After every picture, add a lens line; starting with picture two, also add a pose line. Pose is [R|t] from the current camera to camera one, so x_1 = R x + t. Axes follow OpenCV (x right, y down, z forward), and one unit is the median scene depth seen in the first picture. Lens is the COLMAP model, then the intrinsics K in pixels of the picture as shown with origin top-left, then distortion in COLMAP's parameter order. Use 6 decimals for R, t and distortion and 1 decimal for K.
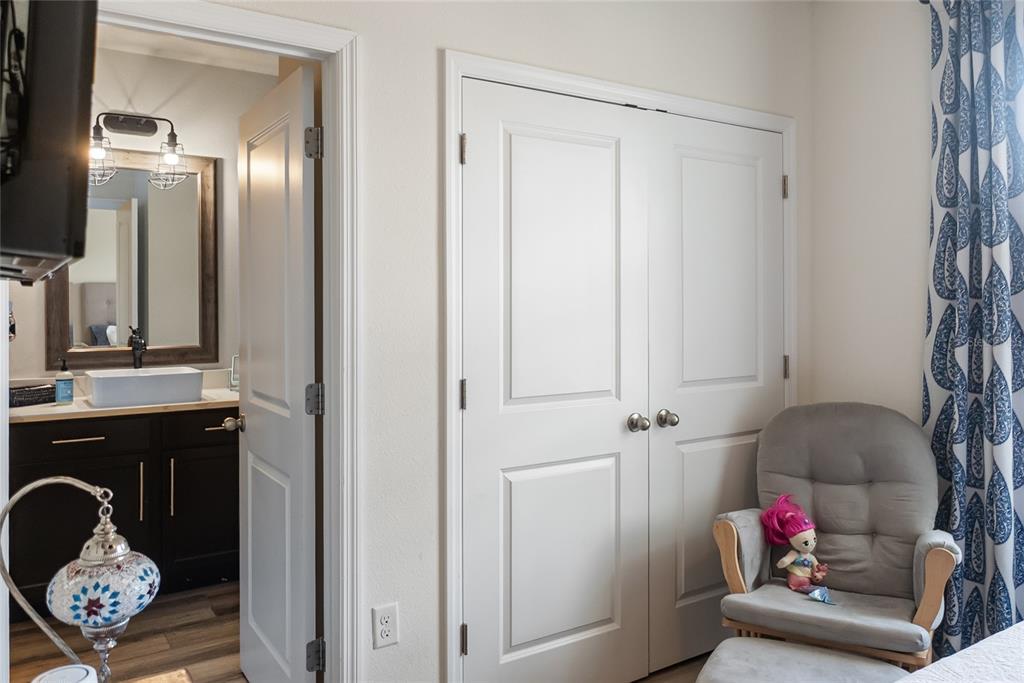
lens RADIAL K [[768.9, 0, 519.6], [0, 768.9, 306.6], [0, 0, 1]] dist [-0.002558, -0.003053]
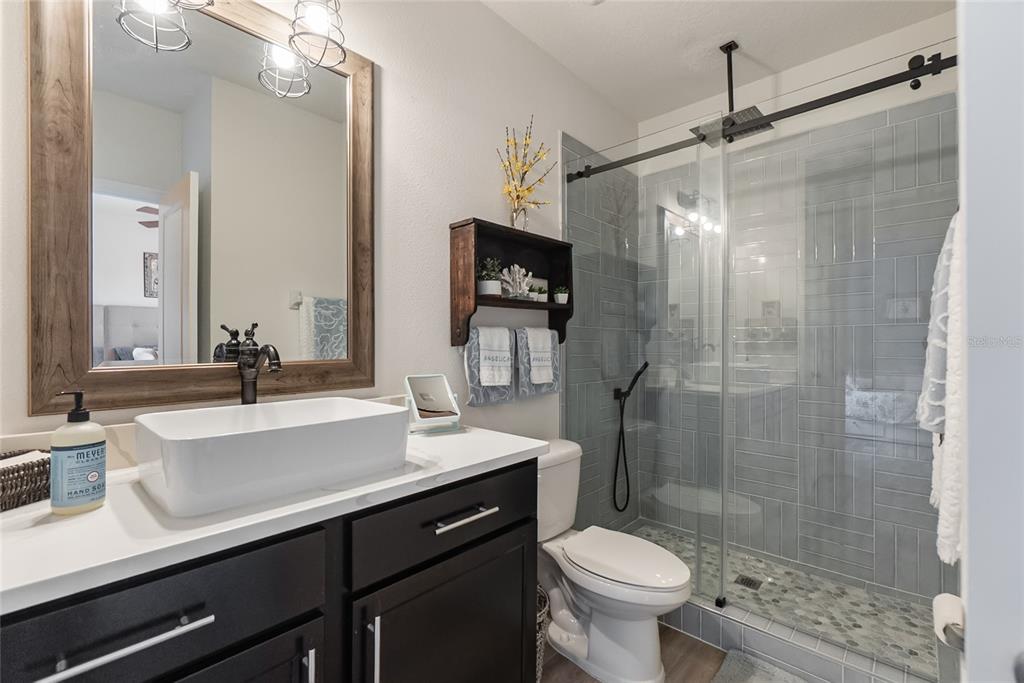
lens RADIAL K [[446.6, 0, 517.1], [0, 446.6, 340.2], [0, 0, 1]] dist [-0.006580, 0.002062]
pose [[0.972407, 0.005034, 0.233236, -0.385499], [-0.003314, 0.999964, -0.007766, 0.039268], [-0.233267, 0.006779, 0.972389, 0.654331]]
